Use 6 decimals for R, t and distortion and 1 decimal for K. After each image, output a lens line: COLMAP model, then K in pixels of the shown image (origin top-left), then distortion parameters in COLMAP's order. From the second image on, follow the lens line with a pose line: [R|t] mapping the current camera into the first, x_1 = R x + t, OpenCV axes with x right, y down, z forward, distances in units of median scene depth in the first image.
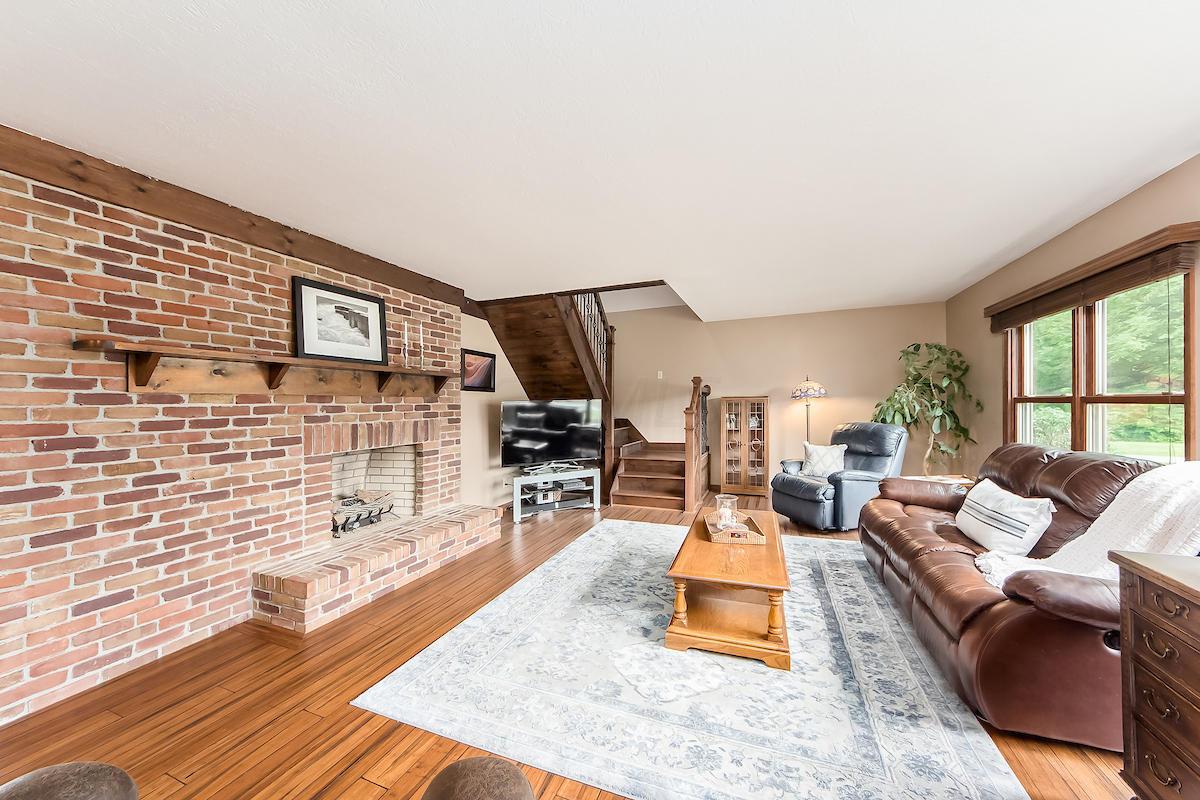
lens RADIAL K [[443.0, 0, 597.6], [0, 443.0, 386.1], [0, 0, 1]] dist [-0.010969, 0.004369]
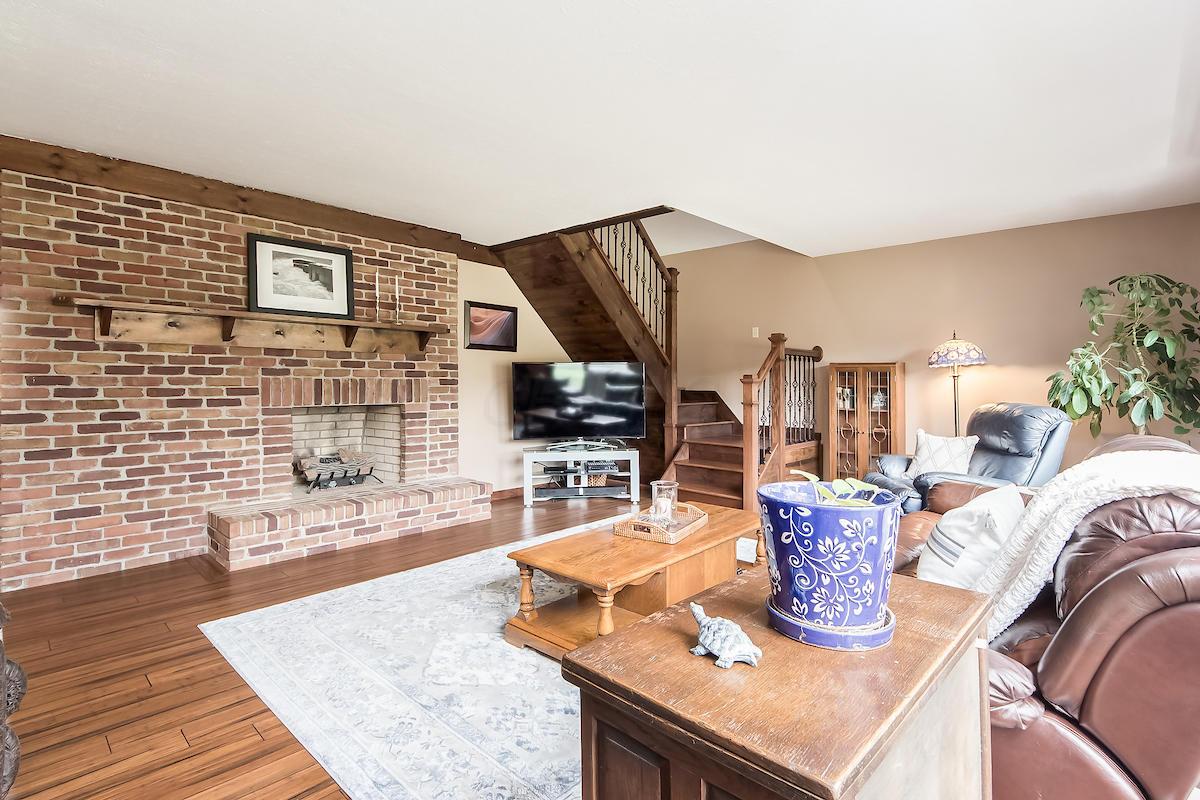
lens RADIAL K [[589.2, 0, 602.5], [0, 589.2, 355.6], [0, 0, 1]] dist [-0.000356, -0.000147]
pose [[0.932753, 0.009386, -0.360395, 0.645505], [-0.008717, 0.999956, 0.003481, 0.030260], [0.360411, -0.000105, 0.932793, 0.004414]]
